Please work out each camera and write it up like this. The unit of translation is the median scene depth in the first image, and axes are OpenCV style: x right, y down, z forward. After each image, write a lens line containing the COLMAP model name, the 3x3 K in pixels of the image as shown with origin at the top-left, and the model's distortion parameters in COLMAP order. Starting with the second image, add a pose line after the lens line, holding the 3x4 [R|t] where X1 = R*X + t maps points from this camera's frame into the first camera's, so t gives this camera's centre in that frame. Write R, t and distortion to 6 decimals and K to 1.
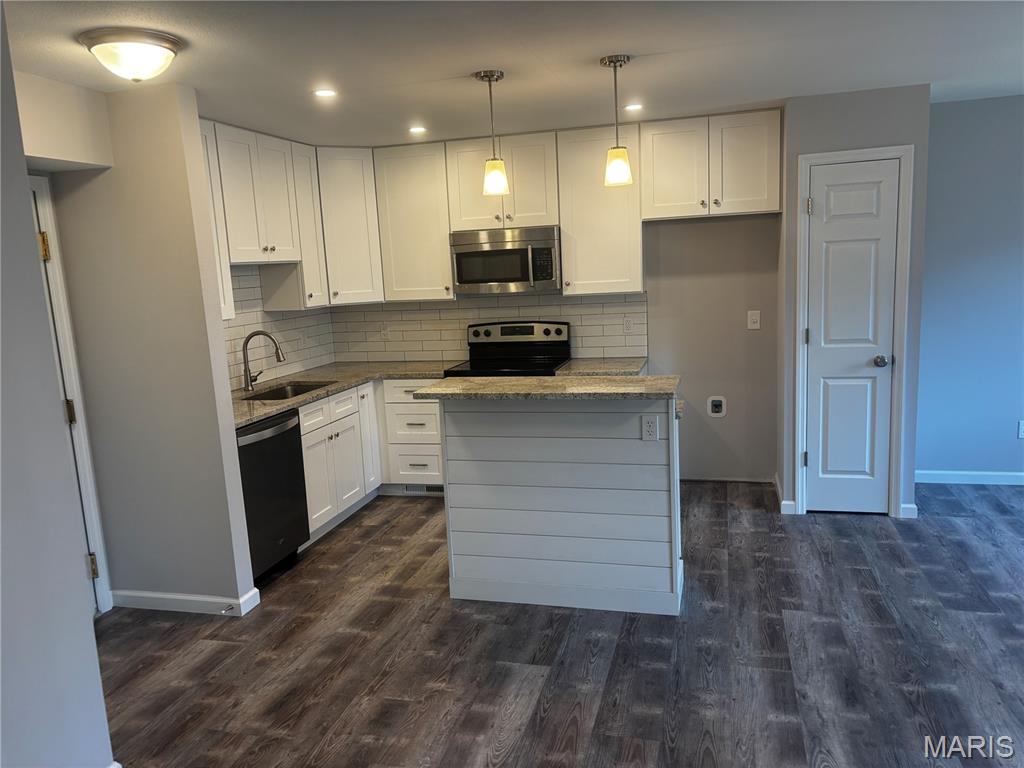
lens RADIAL K [[774.5, 0, 509.7], [0, 774.5, 393.2], [0, 0, 1]] dist [0.045341, -0.007099]
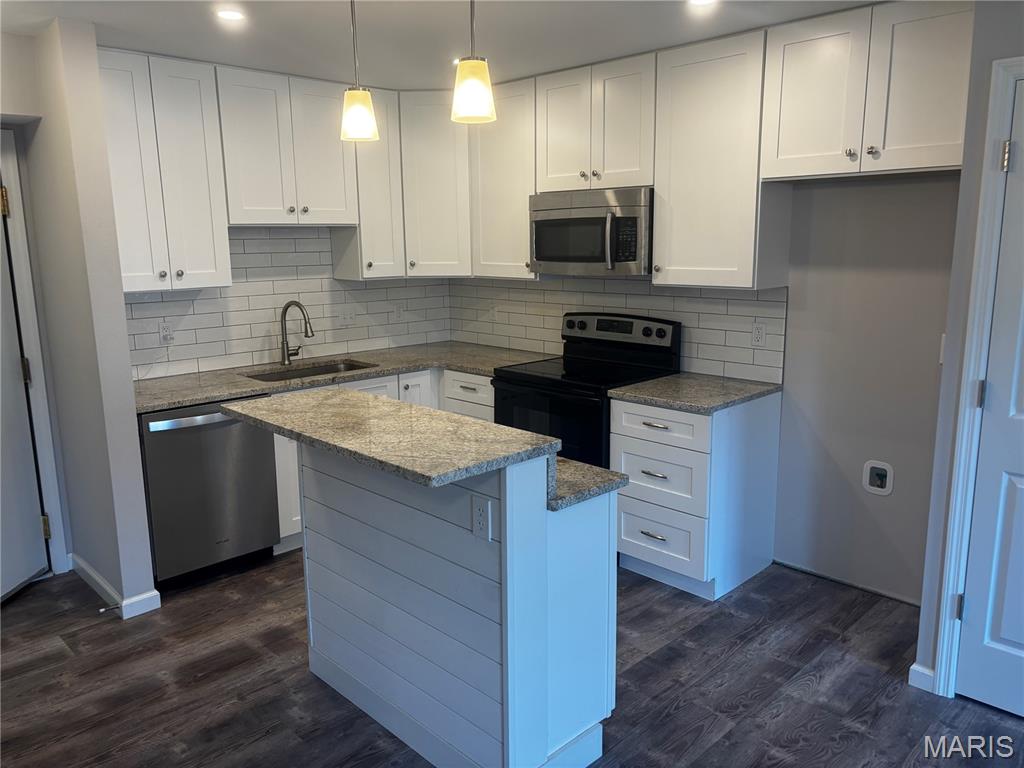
lens RADIAL K [[775.4, 0, 512.0], [0, 775.4, 384.0], [0, 0, 1]] dist [0.017918, -0.000542]
pose [[0.863206, 0.134798, -0.486524, 0.325710], [-0.115973, 0.990869, 0.068770, -0.071165], [0.491351, -0.002939, 0.870957, 0.318480]]
